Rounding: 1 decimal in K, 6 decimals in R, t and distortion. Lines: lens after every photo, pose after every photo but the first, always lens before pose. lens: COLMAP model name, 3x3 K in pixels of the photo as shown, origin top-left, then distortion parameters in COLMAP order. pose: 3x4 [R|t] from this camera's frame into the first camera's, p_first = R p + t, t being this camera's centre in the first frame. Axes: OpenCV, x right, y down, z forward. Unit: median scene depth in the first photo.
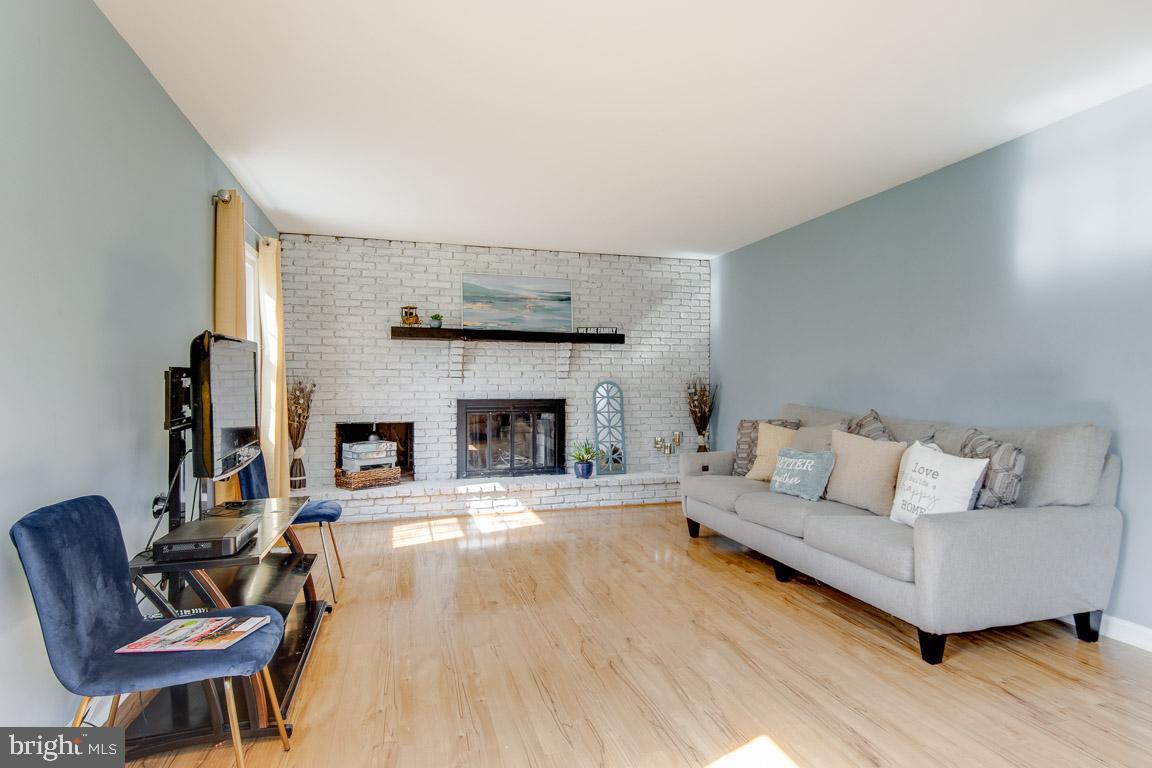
lens RADIAL K [[617.8, 0, 580.9], [0, 617.8, 395.1], [0, 0, 1]] dist [0.028196, -0.000506]
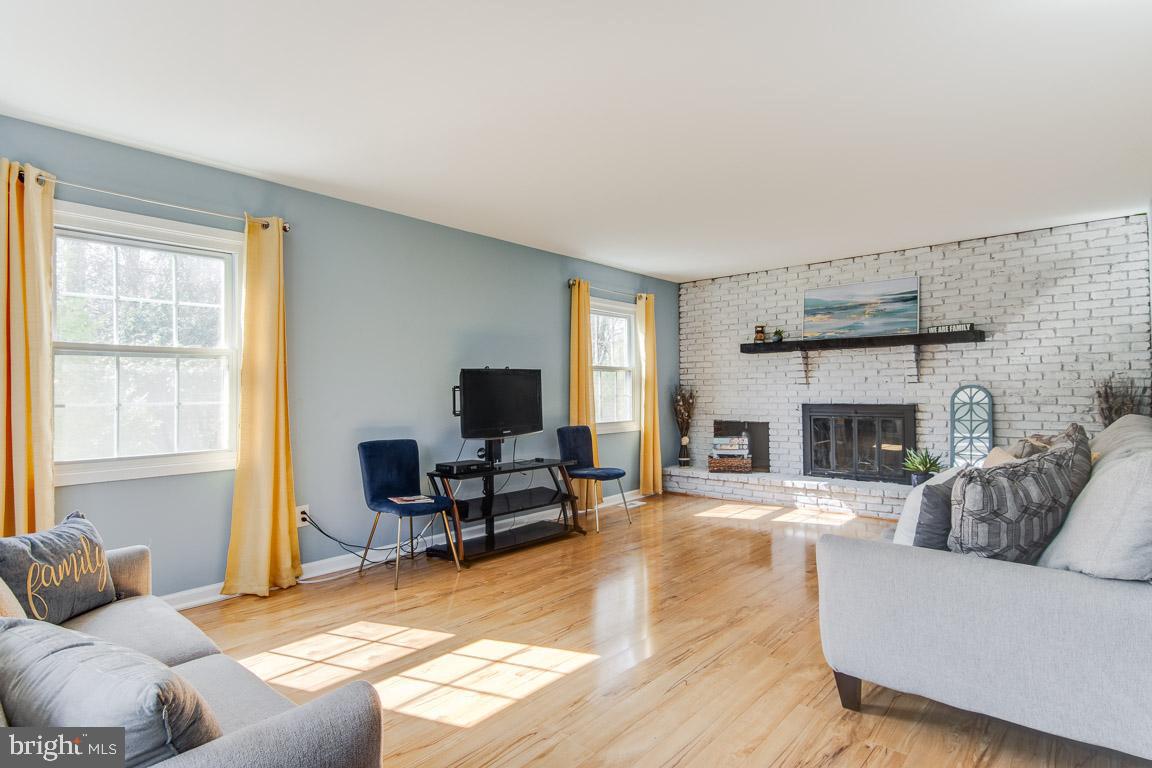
lens RADIAL K [[586.7, 0, 589.5], [0, 586.7, 387.4], [0, 0, 1]] dist [0.023243, -0.000303]
pose [[0.542646, -0.011103, -0.839888, 0.481925], [-0.004878, 0.999854, -0.016369, -0.003229], [0.839947, 0.012980, 0.542513, 0.104050]]
